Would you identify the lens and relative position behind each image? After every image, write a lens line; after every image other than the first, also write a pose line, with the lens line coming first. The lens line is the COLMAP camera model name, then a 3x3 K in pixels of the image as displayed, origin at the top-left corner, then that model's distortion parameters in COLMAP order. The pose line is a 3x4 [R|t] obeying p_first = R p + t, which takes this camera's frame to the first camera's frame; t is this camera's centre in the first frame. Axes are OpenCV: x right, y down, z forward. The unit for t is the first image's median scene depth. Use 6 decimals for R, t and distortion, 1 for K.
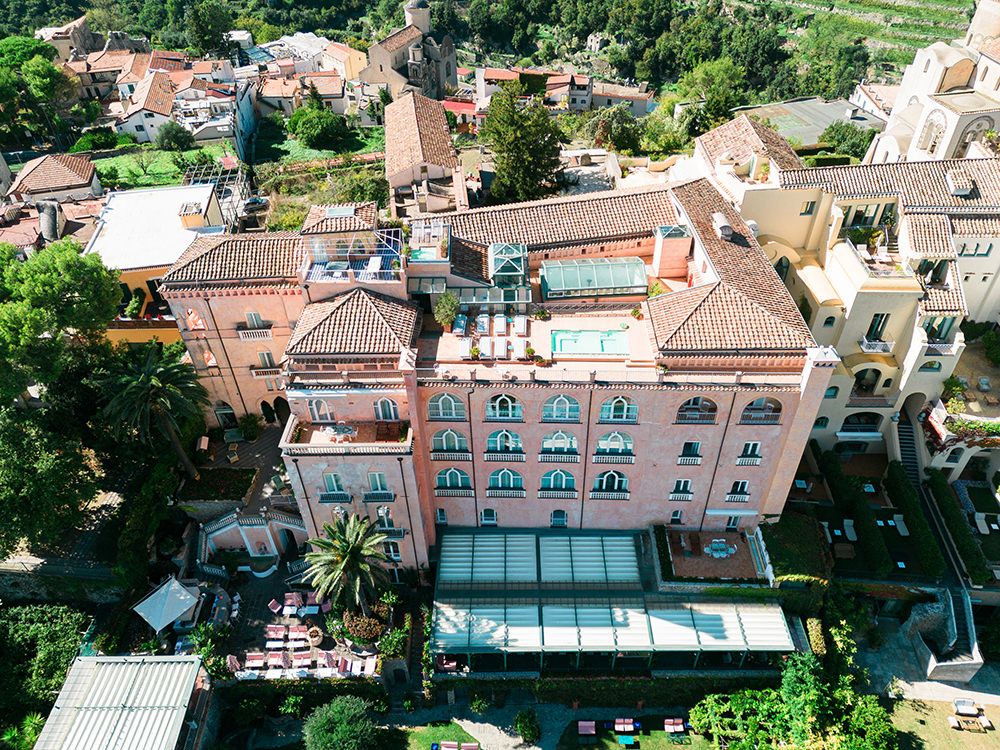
lens RADIAL K [[681.4, 0, 500.6], [0, 681.4, 340.5], [0, 0, 1]] dist [0.072576, -0.106427]
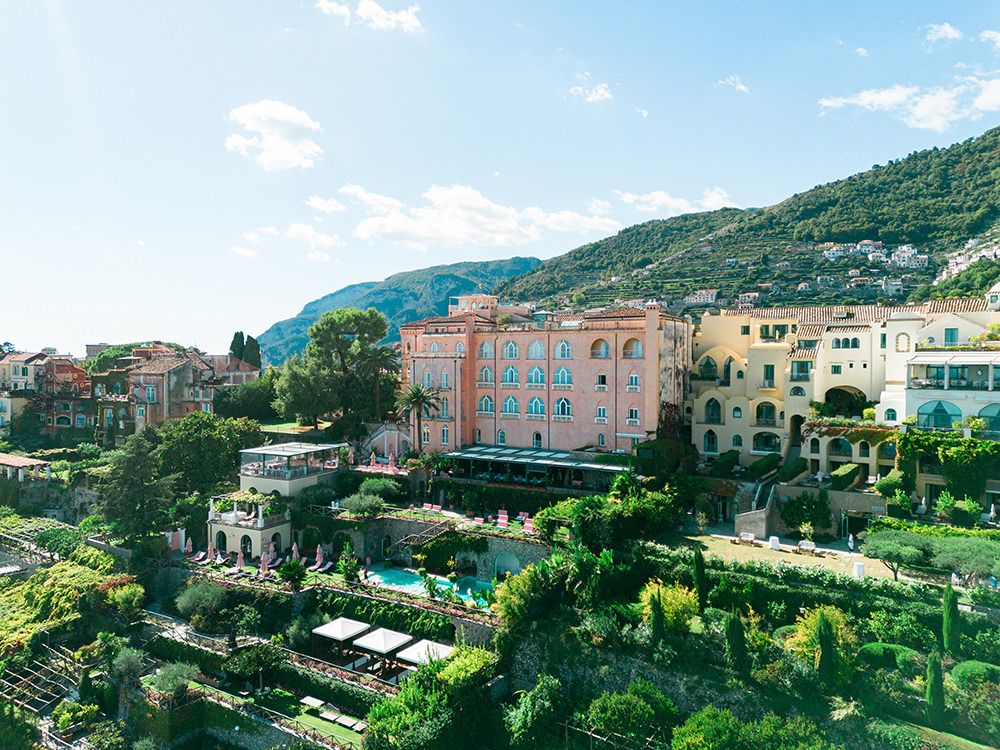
lens RADIAL K [[662.2, 0, 523.6], [0, 662.2, 370.9], [0, 0, 1]] dist [0.083386, -0.095281]
pose [[0.885786, 0.032483, -0.462956, 0.832366], [-0.308478, 0.786498, -0.535035, 1.045803], [0.346735, 0.616738, 0.706689, -0.285013]]
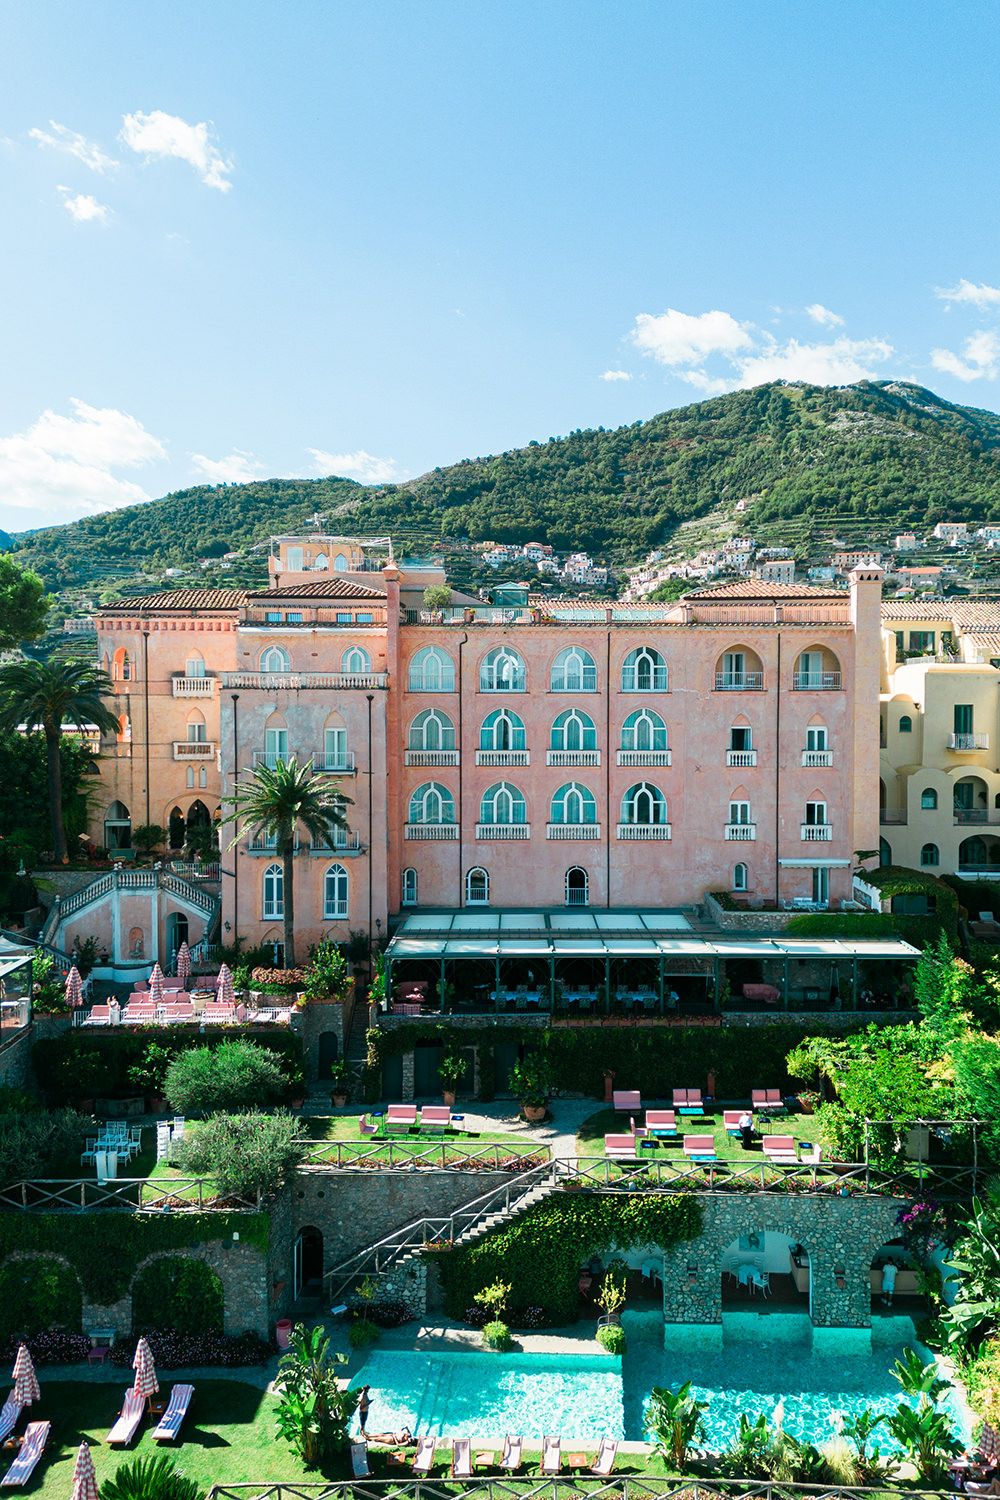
lens RADIAL K [[996.2, 0, 520.7], [0, 996.2, 750.9], [0, 0, 1]] dist [0.078793, -0.090143]
pose [[0.999519, 0.021875, 0.021968, 0.002148], [-0.004561, 0.804649, -0.593733, 0.783941], [-0.030665, 0.593347, 0.804362, 0.092231]]
